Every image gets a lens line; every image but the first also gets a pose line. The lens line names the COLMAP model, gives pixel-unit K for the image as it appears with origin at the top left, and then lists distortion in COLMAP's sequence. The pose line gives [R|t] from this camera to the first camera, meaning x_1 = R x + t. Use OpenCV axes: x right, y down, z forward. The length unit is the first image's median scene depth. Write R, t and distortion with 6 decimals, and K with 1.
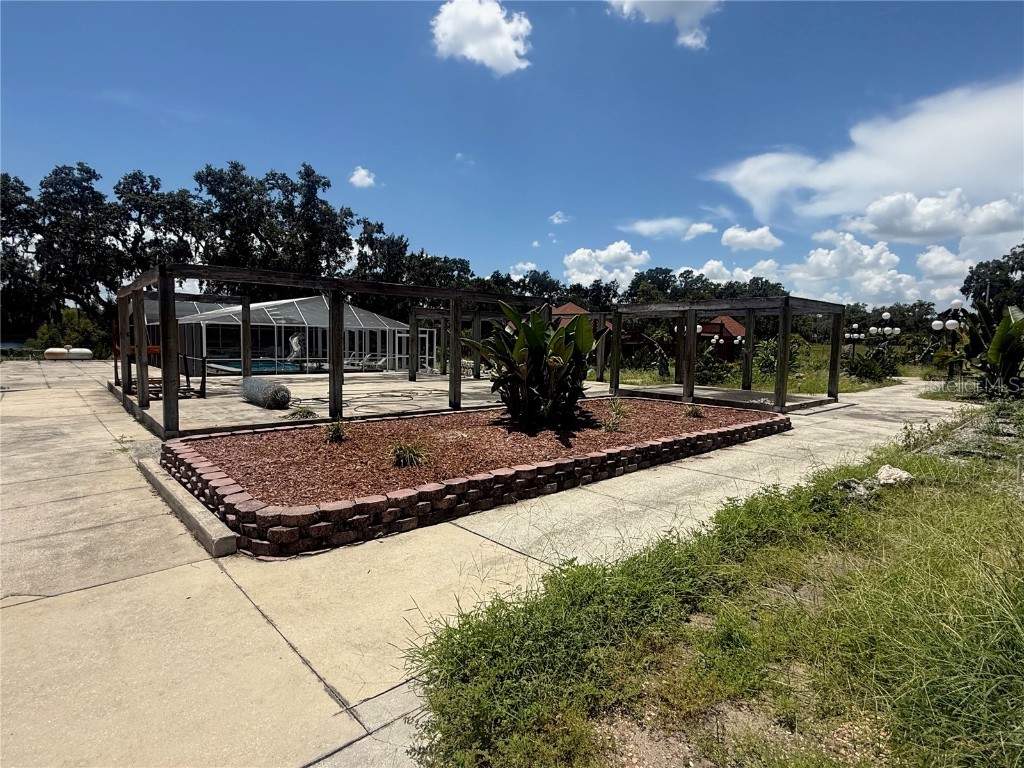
lens RADIAL K [[541.9, 0, 514.3], [0, 541.9, 384.6], [0, 0, 1]] dist [0.002476, -0.001101]
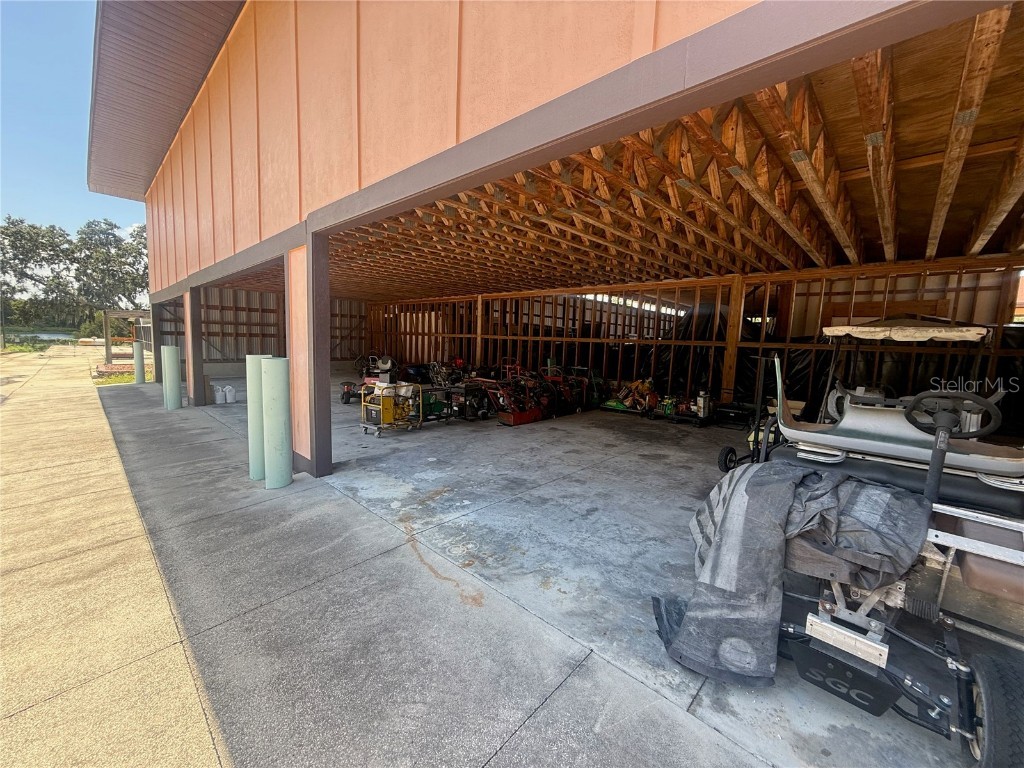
lens RADIAL K [[410.7, 0, 514.1], [0, 410.7, 386.7], [0, 0, 1]] dist [-0.001969, -0.000283]
pose [[0.996156, 0.012712, 0.086674, 3.556784], [-0.015140, 0.999510, 0.027406, 0.257754], [-0.086283, -0.028612, 0.995860, -3.698103]]
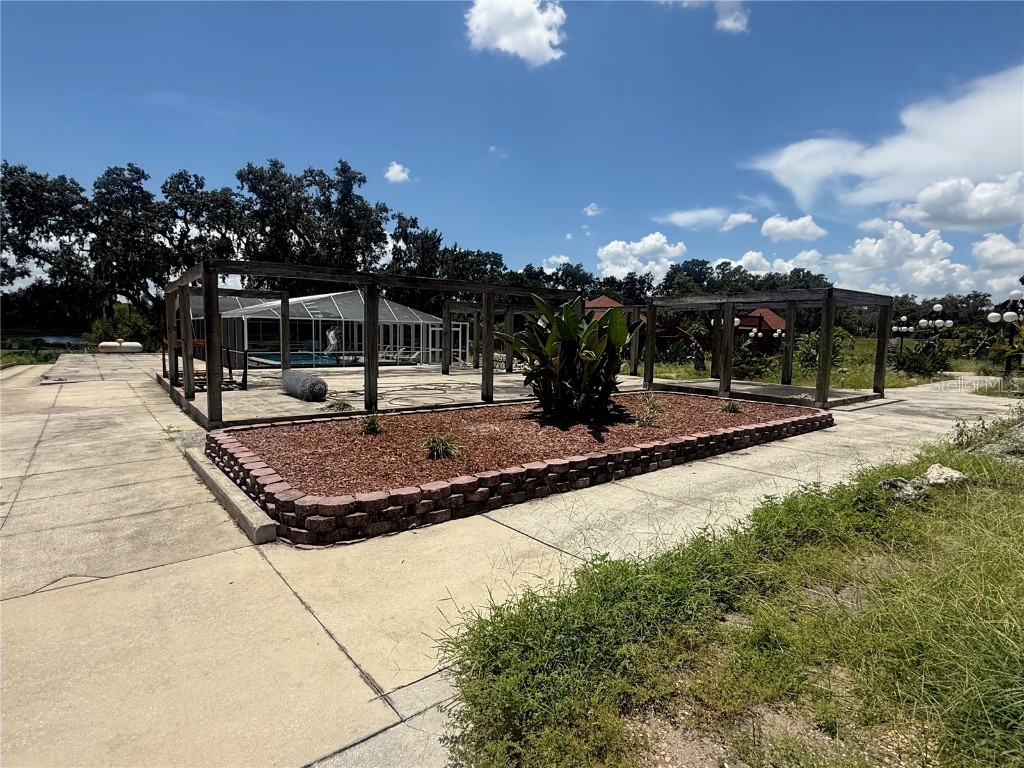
lens RADIAL K [[541.9, 0, 513.3], [0, 541.9, 384.9], [0, 0, 1]] dist [0.002476, -0.001101]
pose [[0.998115, 0.004758, -0.061192, -0.000694], [-0.004010, 0.999916, 0.012339, -0.000173], [0.061245, -0.012070, 0.998050, 0.002114]]
